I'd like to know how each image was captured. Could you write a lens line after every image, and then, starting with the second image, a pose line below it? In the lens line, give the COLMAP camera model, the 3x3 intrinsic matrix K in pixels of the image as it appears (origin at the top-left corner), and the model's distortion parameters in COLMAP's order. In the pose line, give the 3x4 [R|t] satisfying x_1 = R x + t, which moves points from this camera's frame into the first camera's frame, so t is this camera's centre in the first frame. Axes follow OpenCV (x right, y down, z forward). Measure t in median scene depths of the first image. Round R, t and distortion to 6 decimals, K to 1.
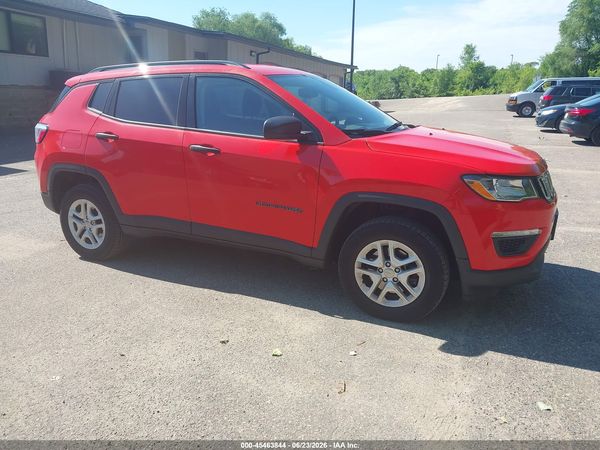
lens RADIAL K [[468.1, 0, 292.0], [0, 468.1, 222.8], [0, 0, 1]] dist [0.000878, 0.001906]
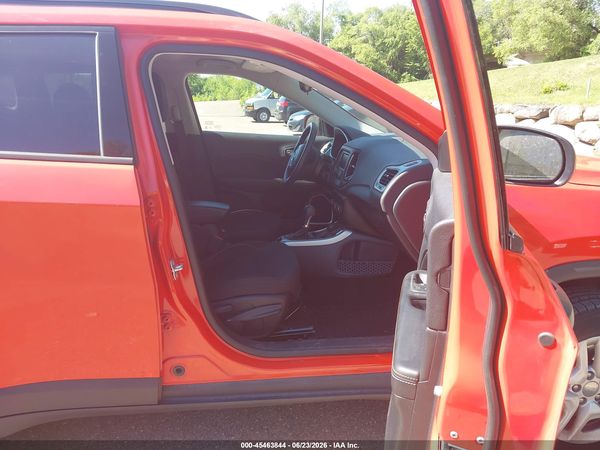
lens RADIAL K [[474.8, 0, 290.9], [0, 474.8, 224.5], [0, 0, 1]] dist [0.000912, -0.006068]
pose [[0.842153, -0.128466, 0.523712, -0.298164], [0.135402, 0.990469, 0.025229, -0.123415], [-0.521962, 0.049665, 0.851522, 0.518345]]
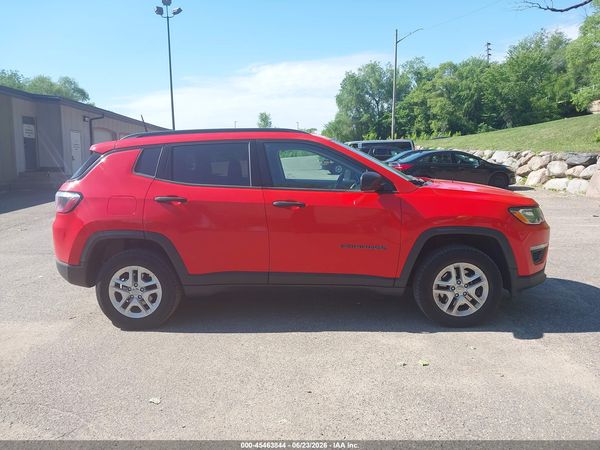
lens RADIAL K [[468.1, 0, 292.0], [0, 468.1, 222.8], [0, 0, 1]] dist [0.000878, 0.001906]
pose [[0.918465, -0.075339, 0.388261, -0.528645], [0.125099, 0.986627, -0.104486, 0.003794], [-0.375197, 0.144537, 0.915607, -0.017013]]
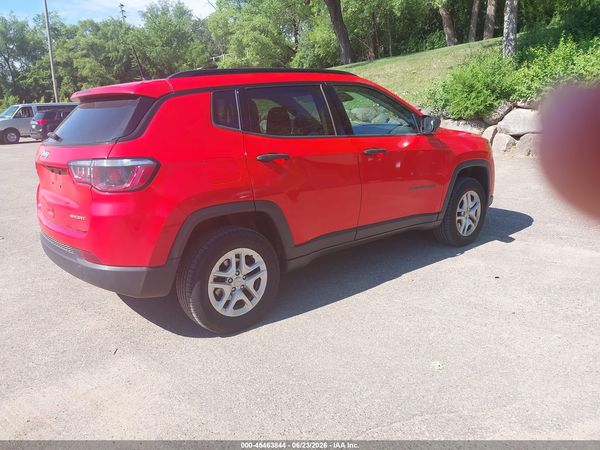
lens RADIAL K [[468.1, 0, 292.0], [0, 468.1, 222.8], [0, 0, 1]] dist [0.000878, 0.001906]
pose [[0.428210, -0.229281, 0.874109, -1.066033], [0.277838, 0.953829, 0.114084, -0.152860], [-0.859908, 0.194009, 0.472142, 0.592492]]
